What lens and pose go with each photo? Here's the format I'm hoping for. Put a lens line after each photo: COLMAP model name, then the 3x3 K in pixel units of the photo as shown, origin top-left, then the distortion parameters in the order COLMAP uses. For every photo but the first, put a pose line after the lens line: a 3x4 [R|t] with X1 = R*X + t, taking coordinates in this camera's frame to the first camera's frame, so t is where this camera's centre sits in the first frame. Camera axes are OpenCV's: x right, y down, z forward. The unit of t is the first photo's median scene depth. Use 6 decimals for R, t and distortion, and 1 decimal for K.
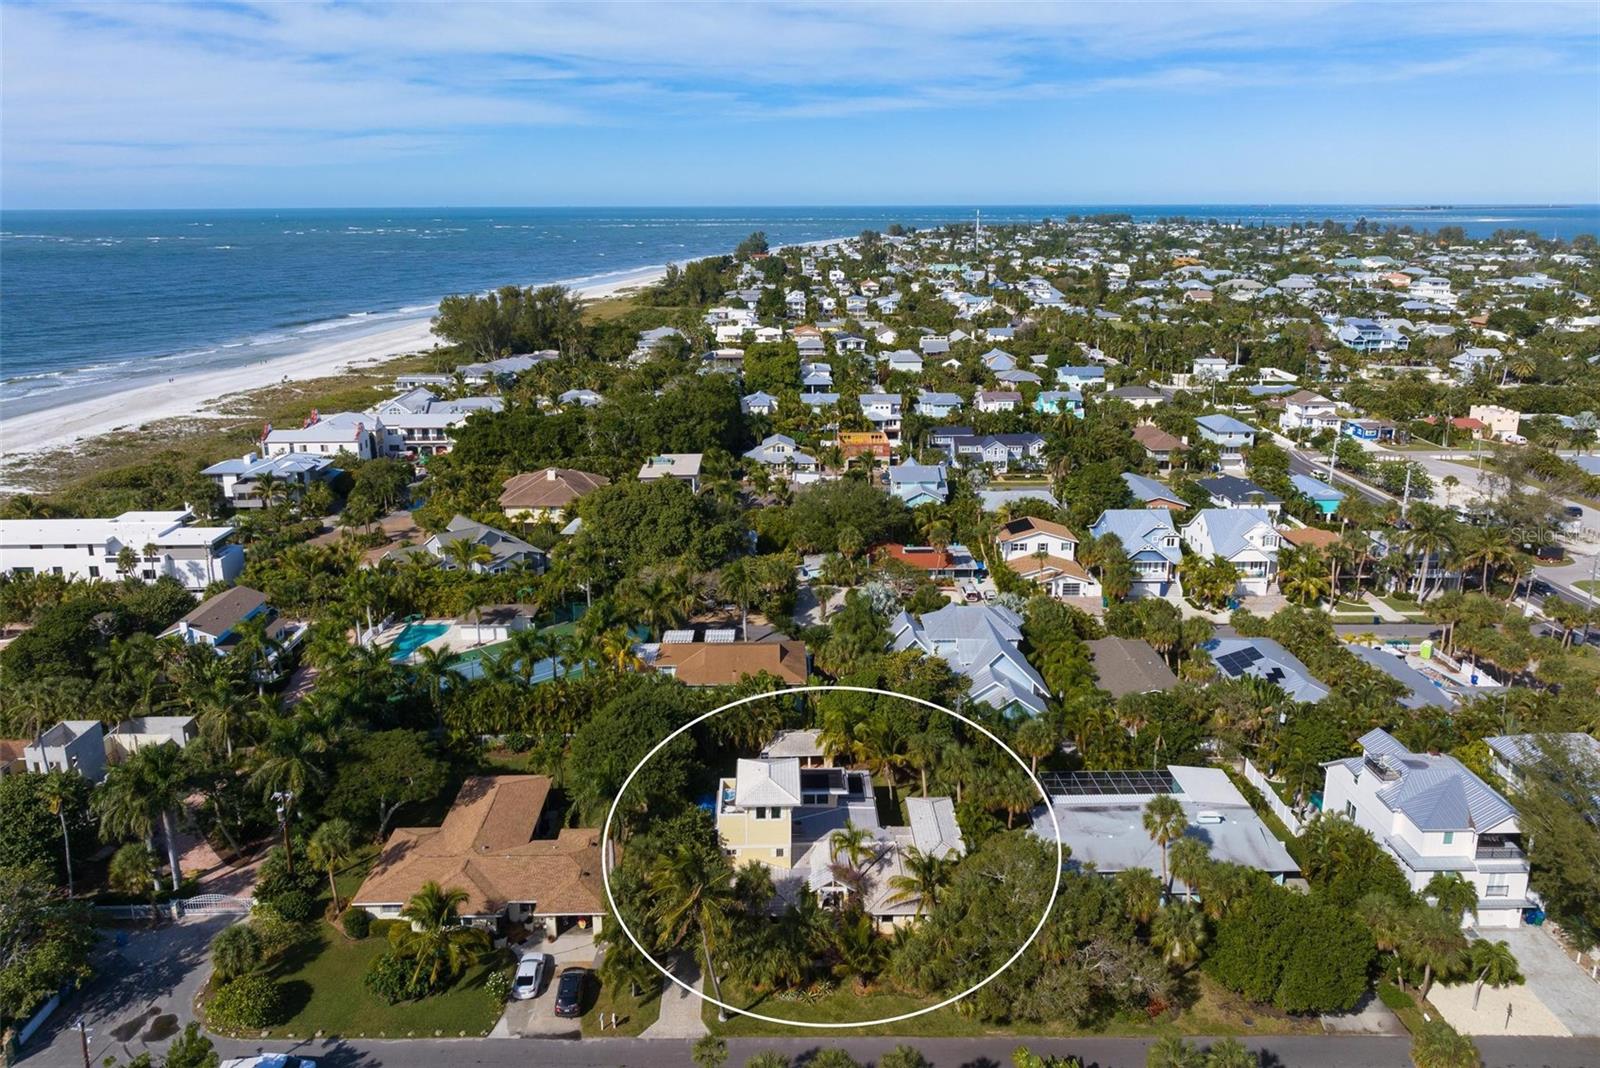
lens RADIAL K [[1124.7, 0, 797.6], [0, 1124.7, 489.3], [0, 0, 1]] dist [0.031409, -0.076687]
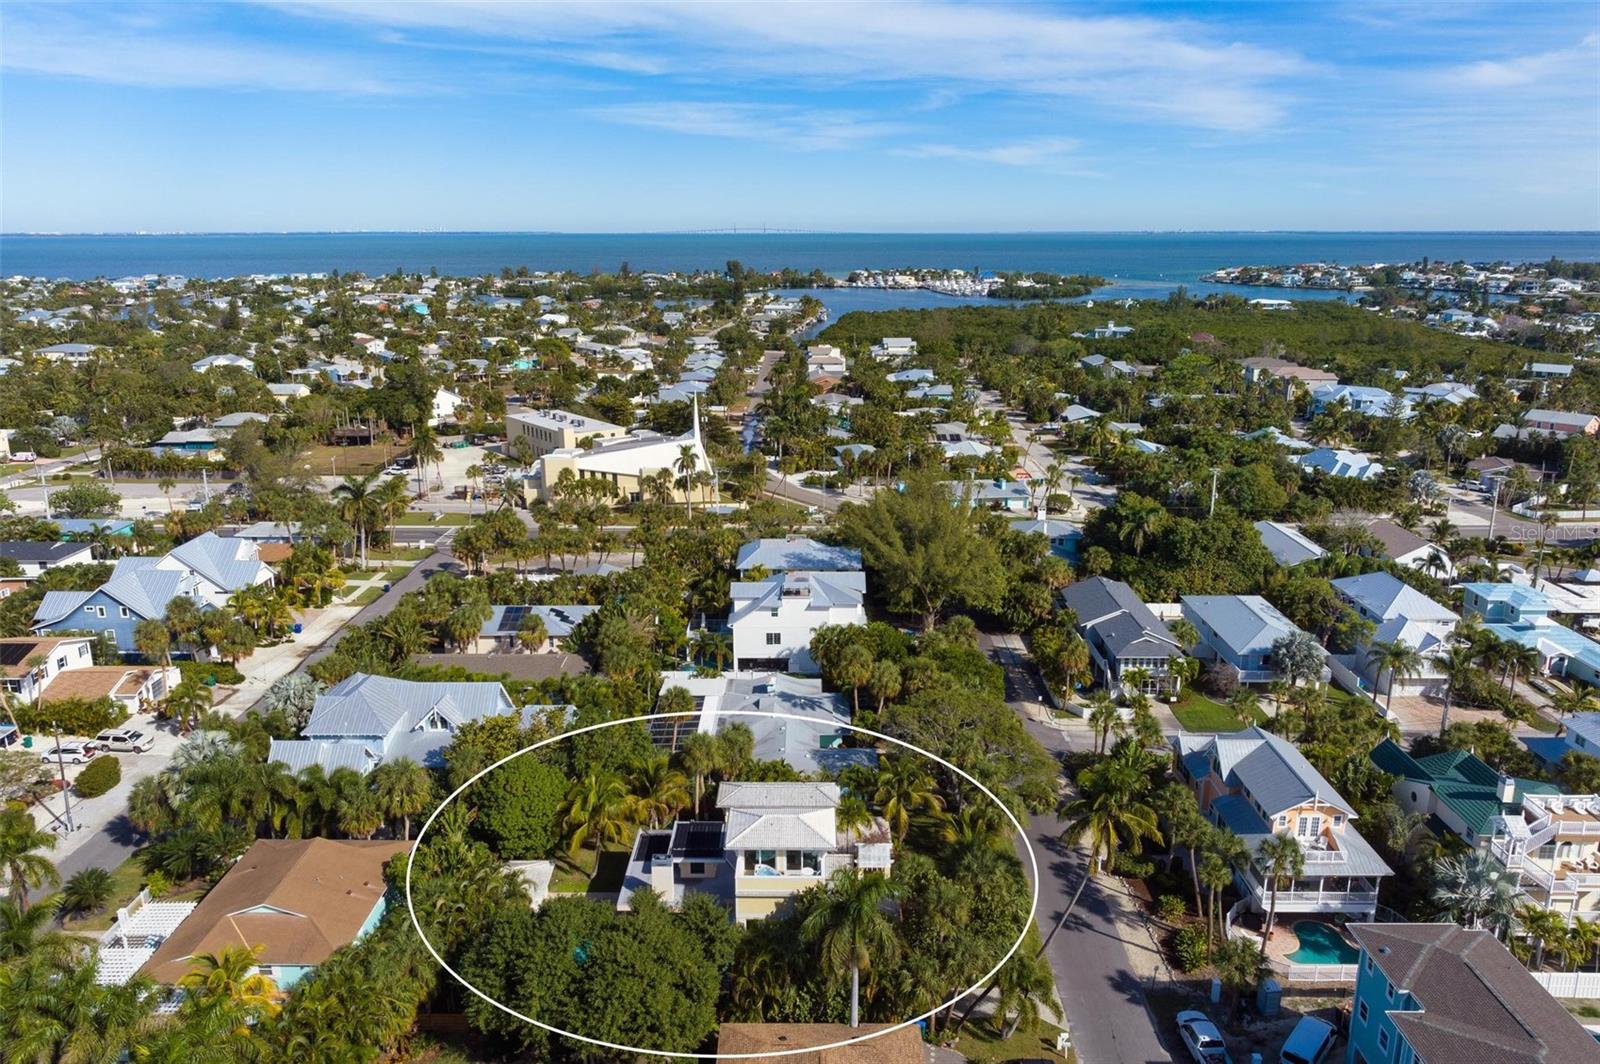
lens RADIAL K [[1126.8, 0, 799.7], [0, 1126.8, 554.0], [0, 0, 1]] dist [-0.000361, -0.005778]
pose [[0.022713, -0.274532, 0.961310, -0.729172], [0.244304, 0.933930, 0.260941, -0.141209], [-0.969433, 0.228925, 0.088281, 0.817929]]
